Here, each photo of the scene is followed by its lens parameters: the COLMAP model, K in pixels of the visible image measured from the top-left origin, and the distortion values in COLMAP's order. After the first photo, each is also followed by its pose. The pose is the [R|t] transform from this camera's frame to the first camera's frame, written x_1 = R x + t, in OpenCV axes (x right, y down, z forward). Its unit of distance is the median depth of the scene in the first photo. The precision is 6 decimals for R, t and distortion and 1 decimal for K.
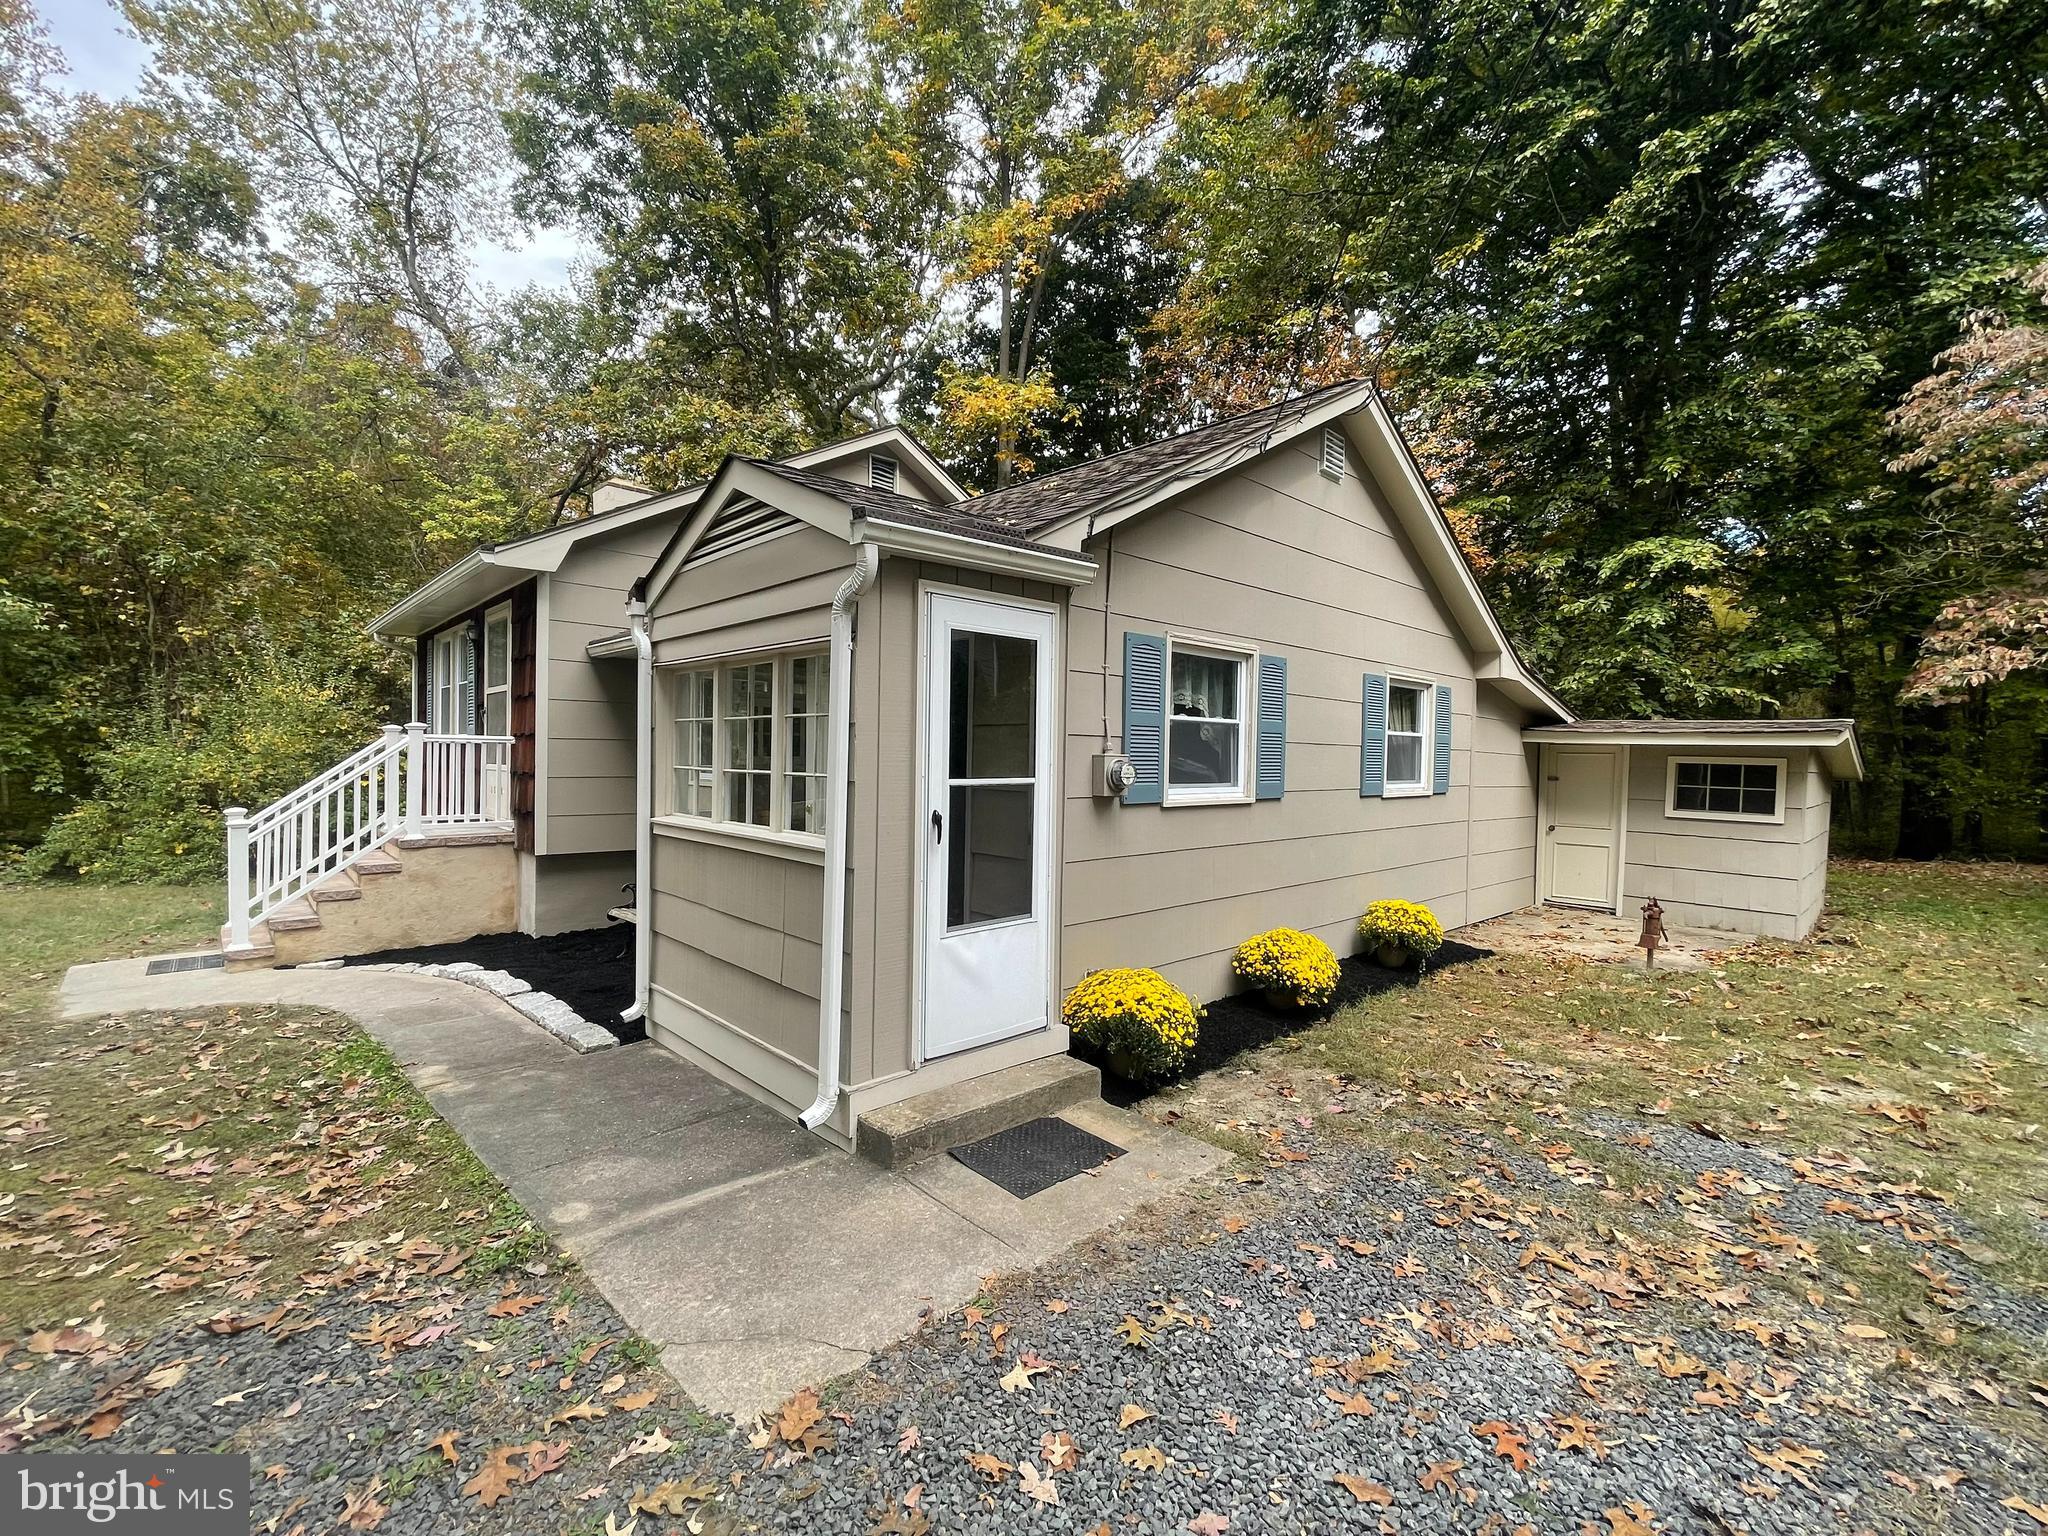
lens RADIAL K [[871.0, 0, 1019.9], [0, 871.0, 768.3], [0, 0, 1]] dist [-0.003581, 0.000564]
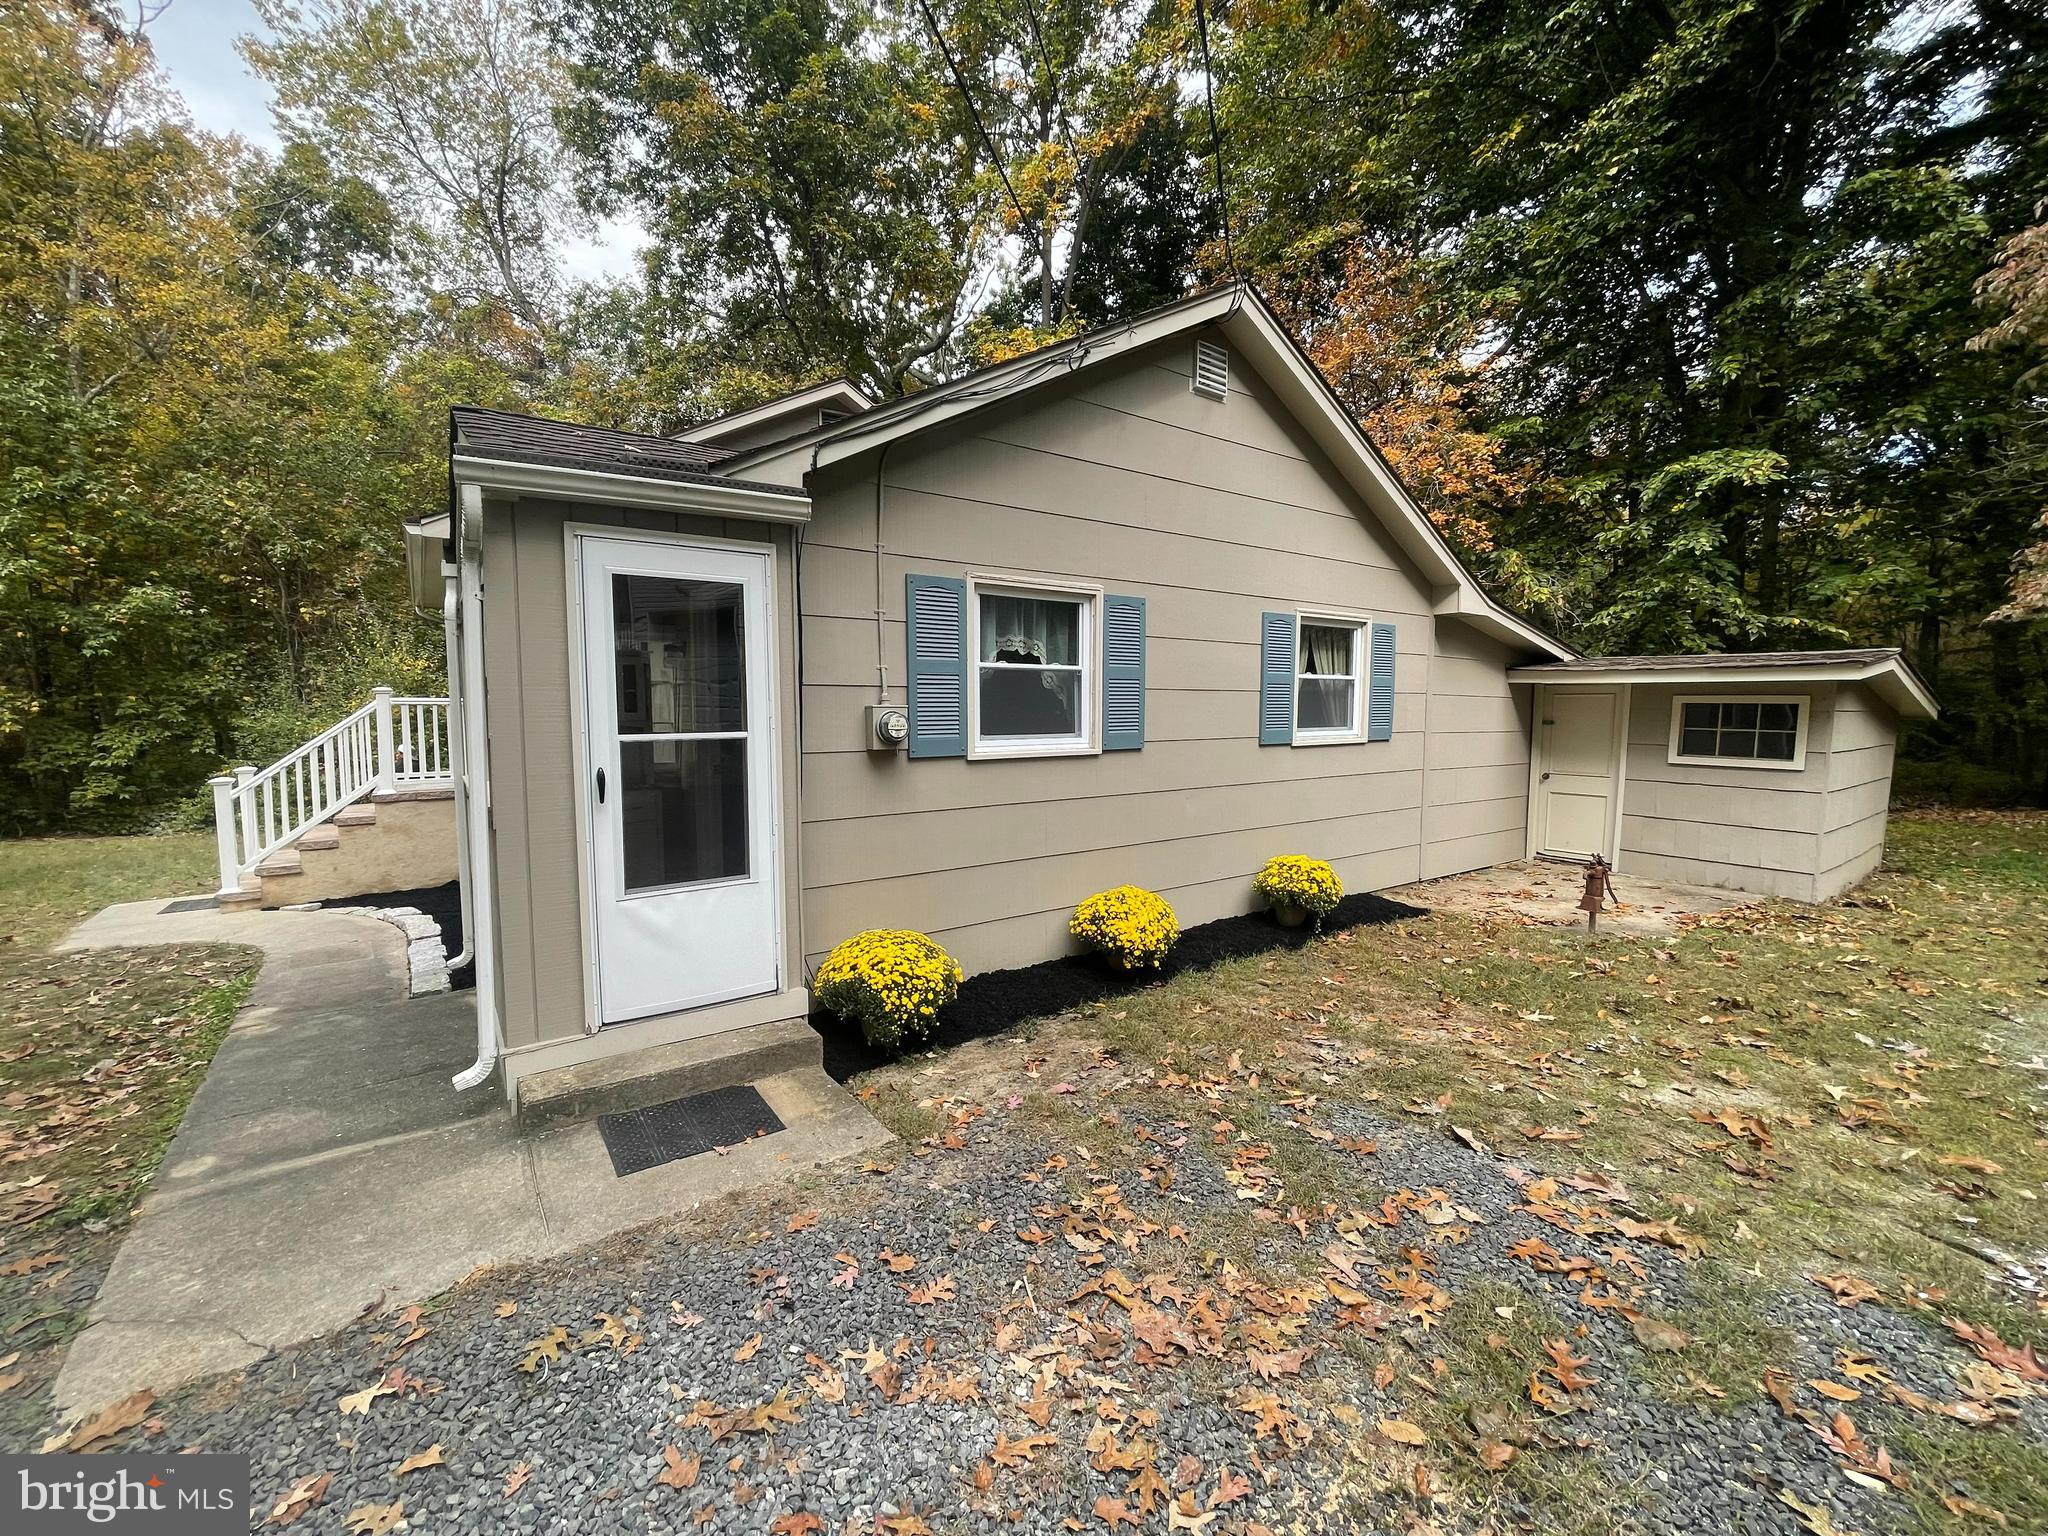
lens RADIAL K [[823.2, 0, 1017.5], [0, 823.2, 771.3], [0, 0, 1]] dist [-0.000179, -0.001519]
pose [[0.991019, -0.007272, -0.133523, 0.269693], [0.015526, 0.998024, 0.060881, 0.002272], [0.132816, -0.062407, 0.989174, 0.095883]]
